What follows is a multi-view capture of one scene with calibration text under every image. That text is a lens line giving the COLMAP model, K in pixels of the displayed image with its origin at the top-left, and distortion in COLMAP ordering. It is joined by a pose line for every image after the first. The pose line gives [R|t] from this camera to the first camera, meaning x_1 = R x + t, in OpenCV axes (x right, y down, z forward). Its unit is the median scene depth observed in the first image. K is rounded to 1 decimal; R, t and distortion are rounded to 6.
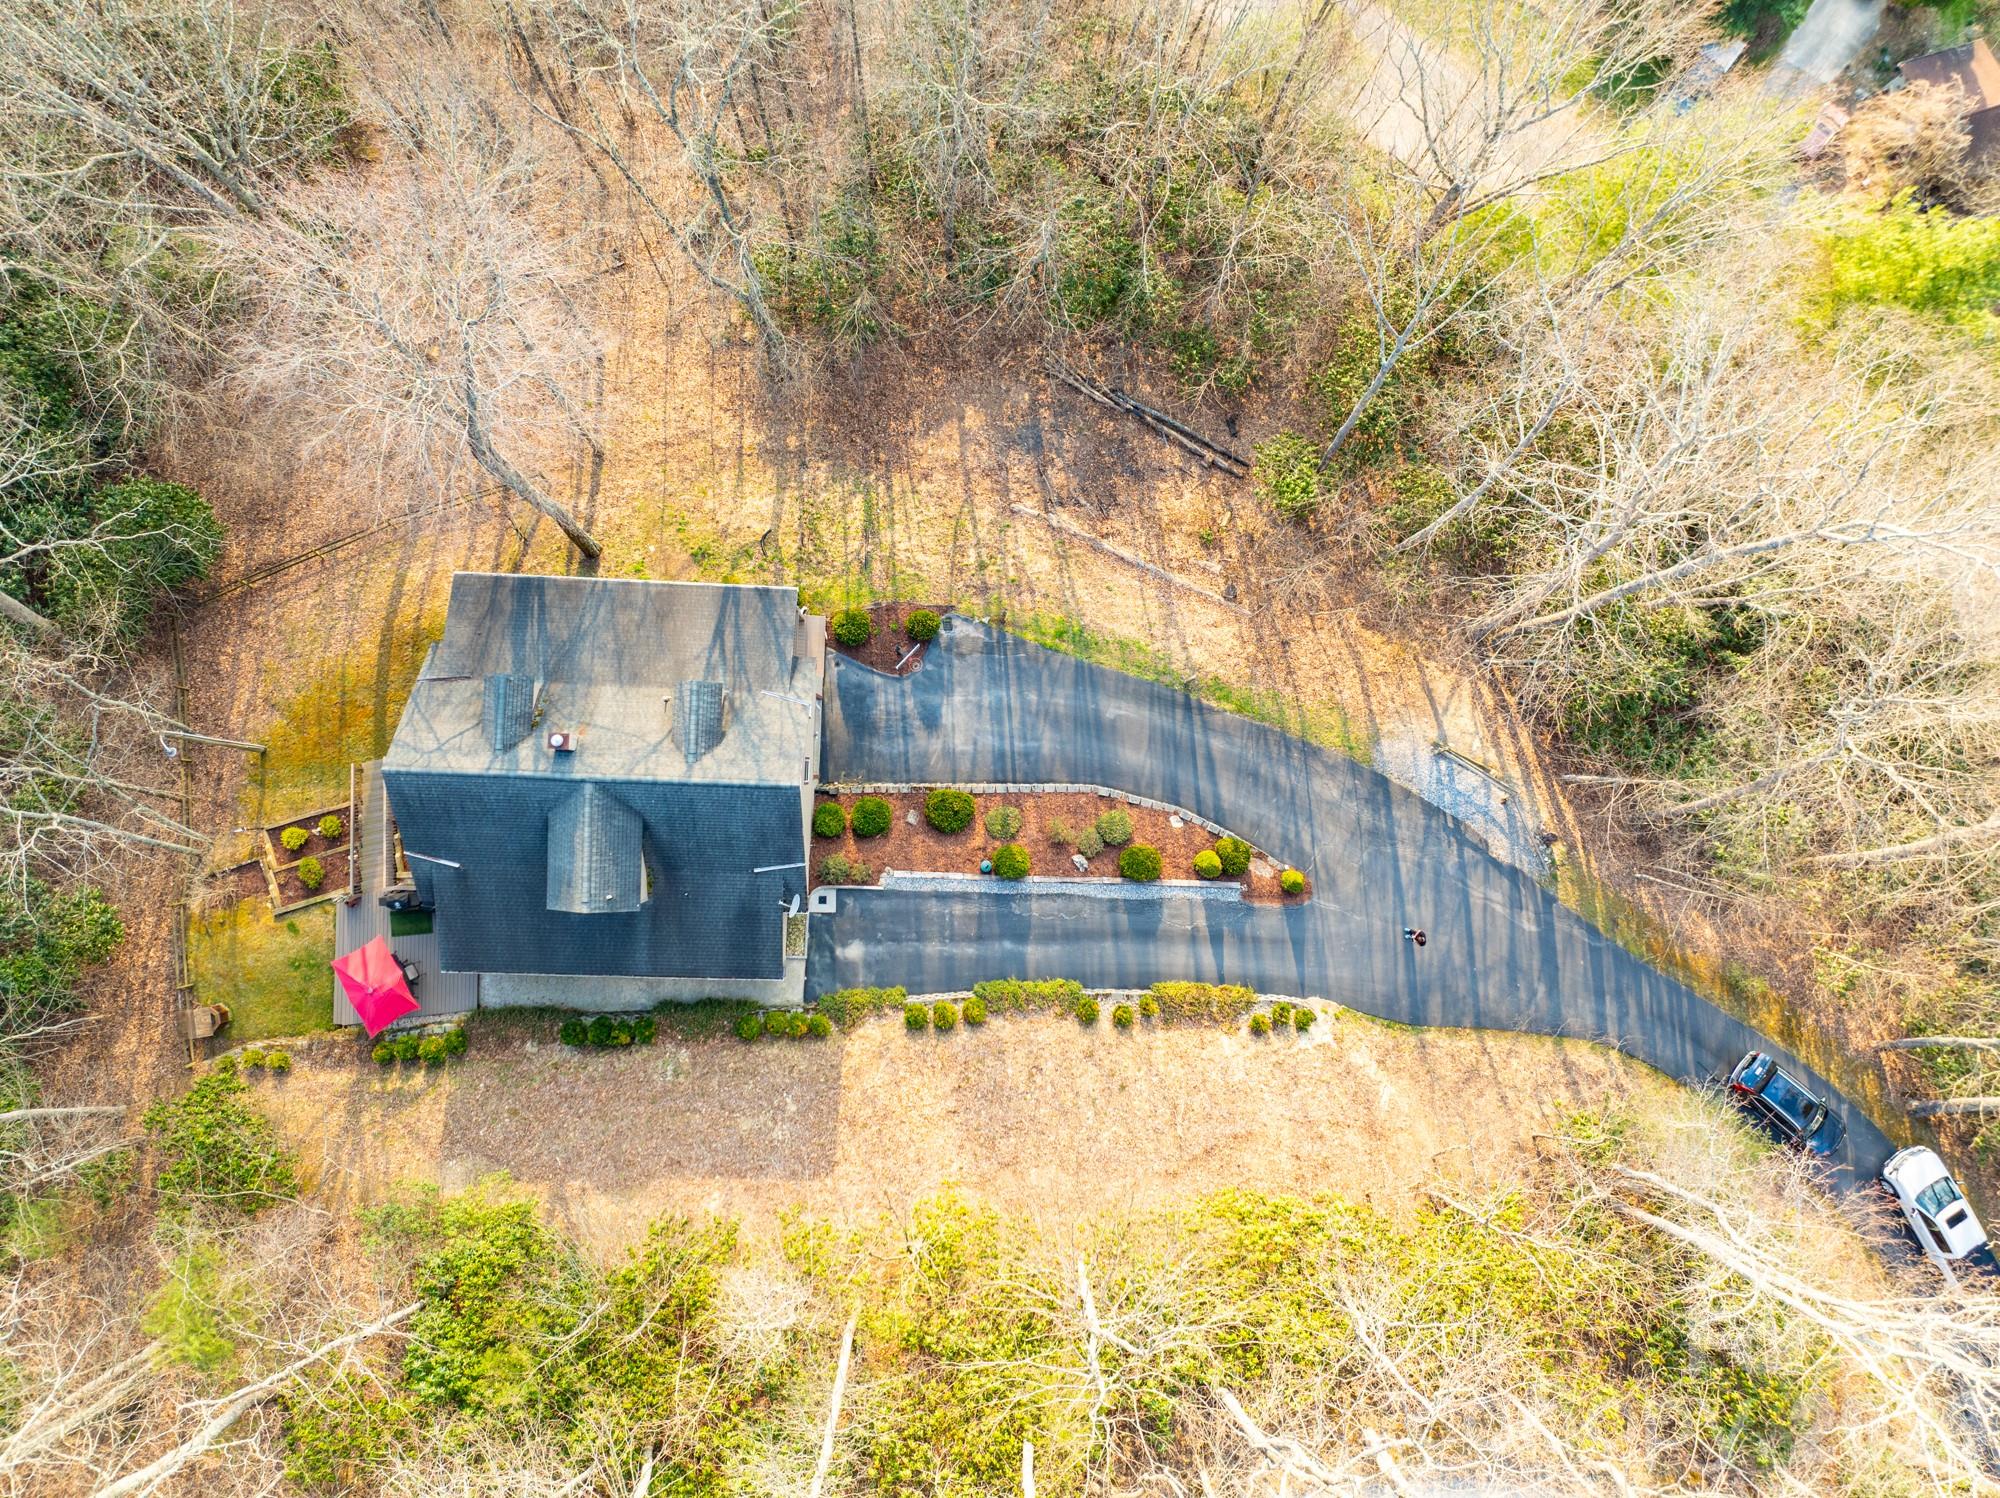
lens RADIAL K [[1431.4, 0, 1021.7], [0, 1431.4, 739.6], [0, 0, 1]] dist [-0.030522, 0.000683]
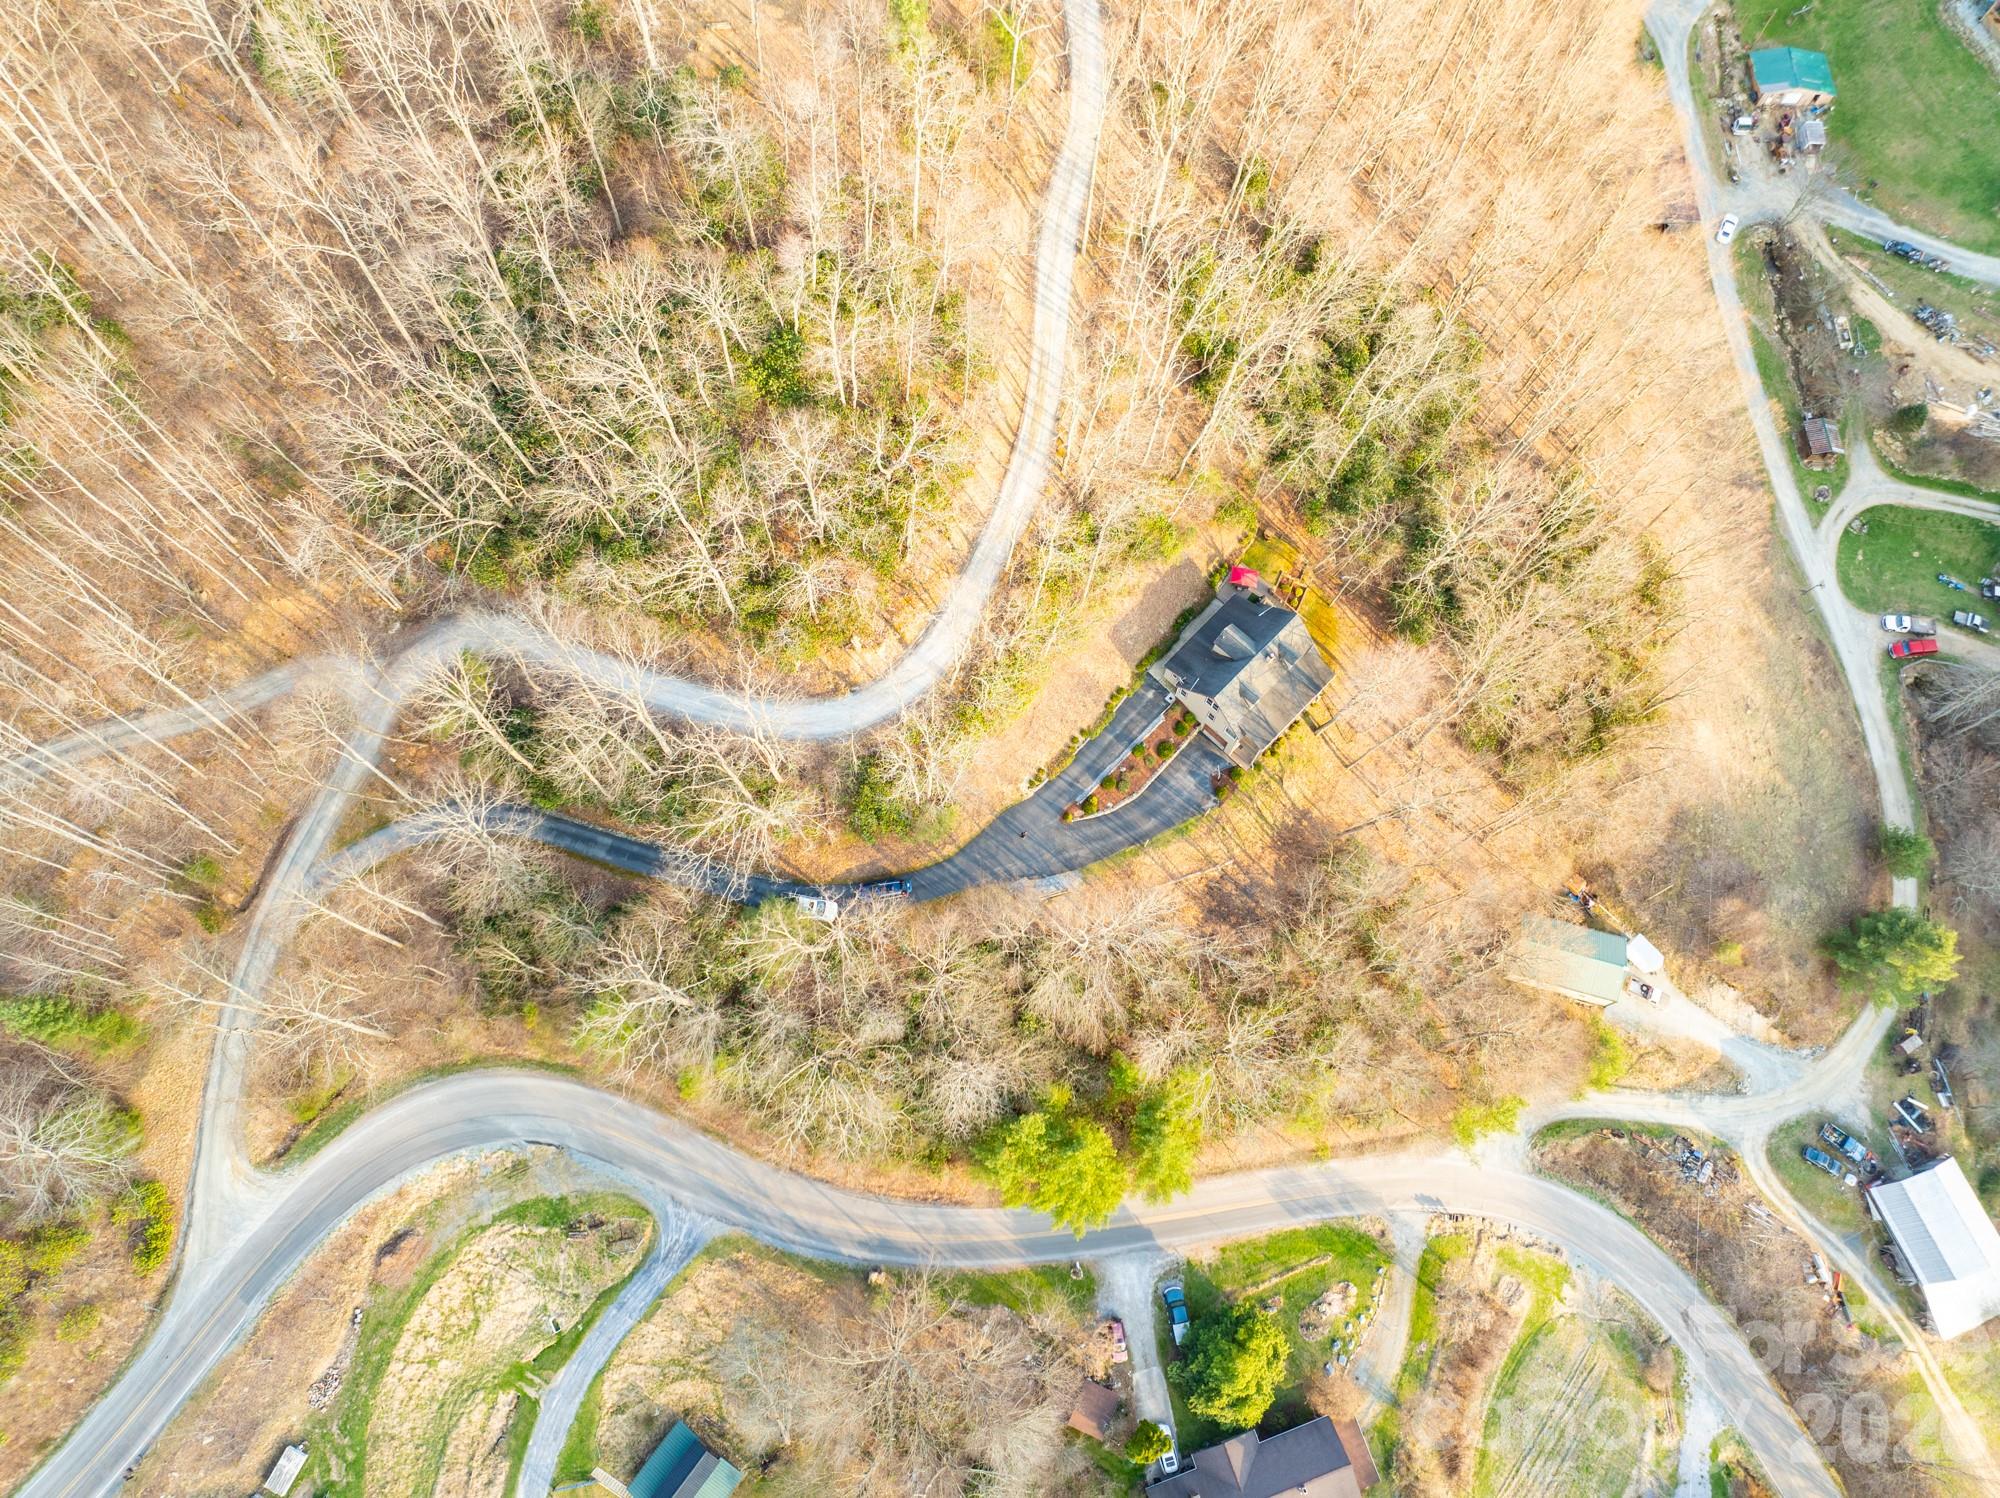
lens RADIAL K [[1431.4, 0, 1021.7], [0, 1431.4, 739.6], [0, 0, 1]] dist [-0.030522, 0.000683]
pose [[-0.661065, 0.680299, -0.316521, 1.042368], [-0.748430, -0.627838, 0.213710, -0.335997], [-0.053337, 0.378170, 0.924198, -1.637353]]
